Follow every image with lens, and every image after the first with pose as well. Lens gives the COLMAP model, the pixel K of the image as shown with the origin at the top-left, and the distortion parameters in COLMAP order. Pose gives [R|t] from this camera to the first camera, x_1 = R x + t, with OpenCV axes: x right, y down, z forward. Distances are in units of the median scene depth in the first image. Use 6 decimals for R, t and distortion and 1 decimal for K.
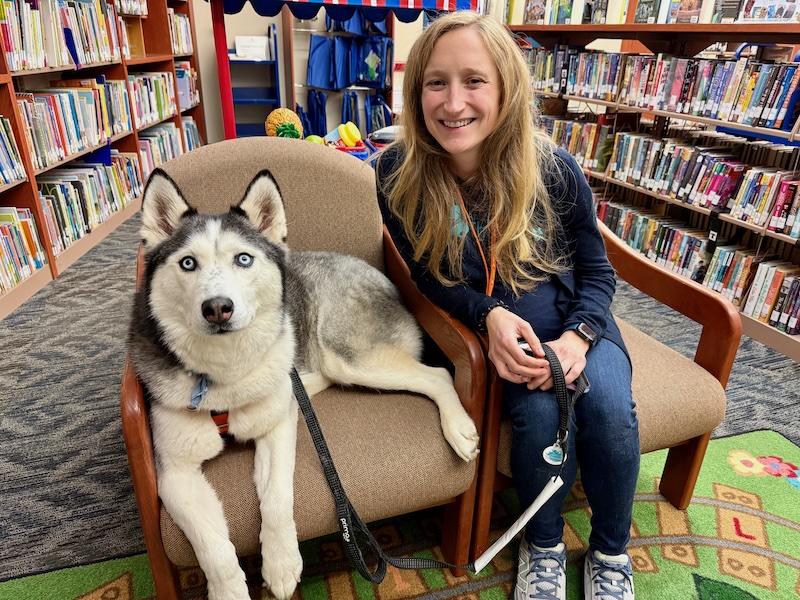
lens RADIAL K [[559.2, 0, 400.3], [0, 559.2, 298.7], [0, 0, 1]] dist [0.033805, -0.034448]
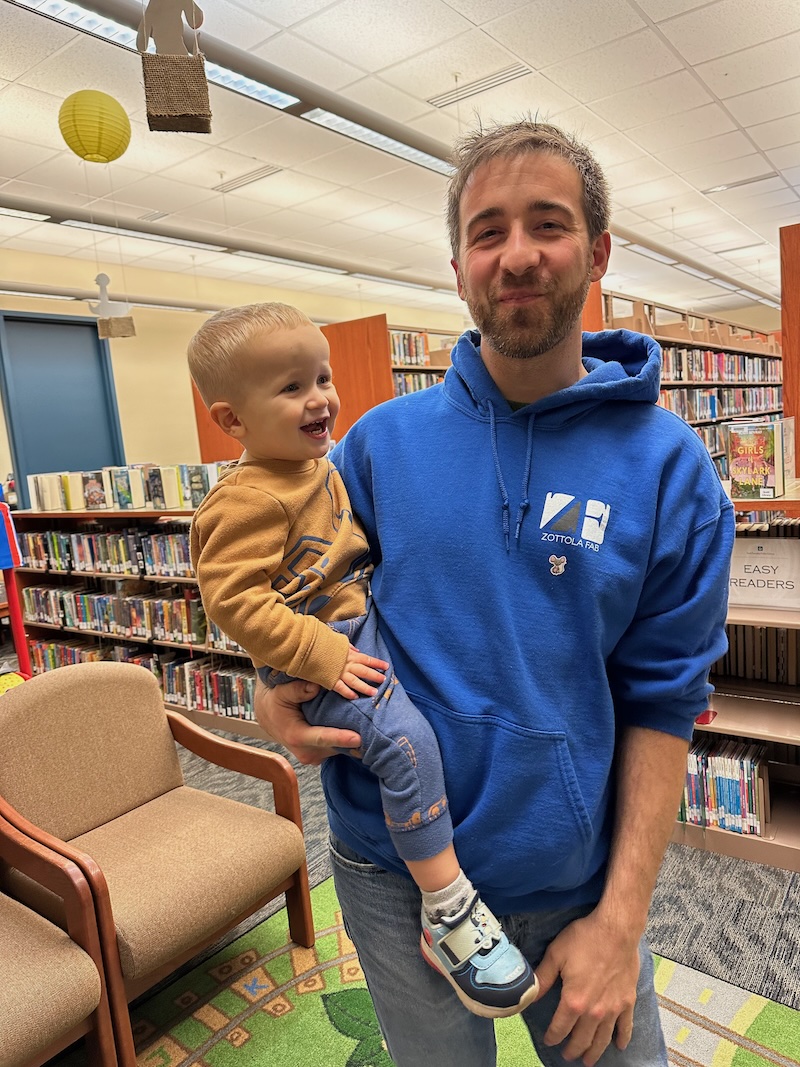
lens RADIAL K [[745.9, 0, 406.3], [0, 745.9, 535.7], [0, 0, 1]] dist [0.033805, -0.034448]
pose [[0.834281, -0.170864, 0.524196, 0.001990], [0.324461, 0.920851, -0.216239, -0.001134], [-0.445759, 0.350485, 0.823686, -0.302521]]
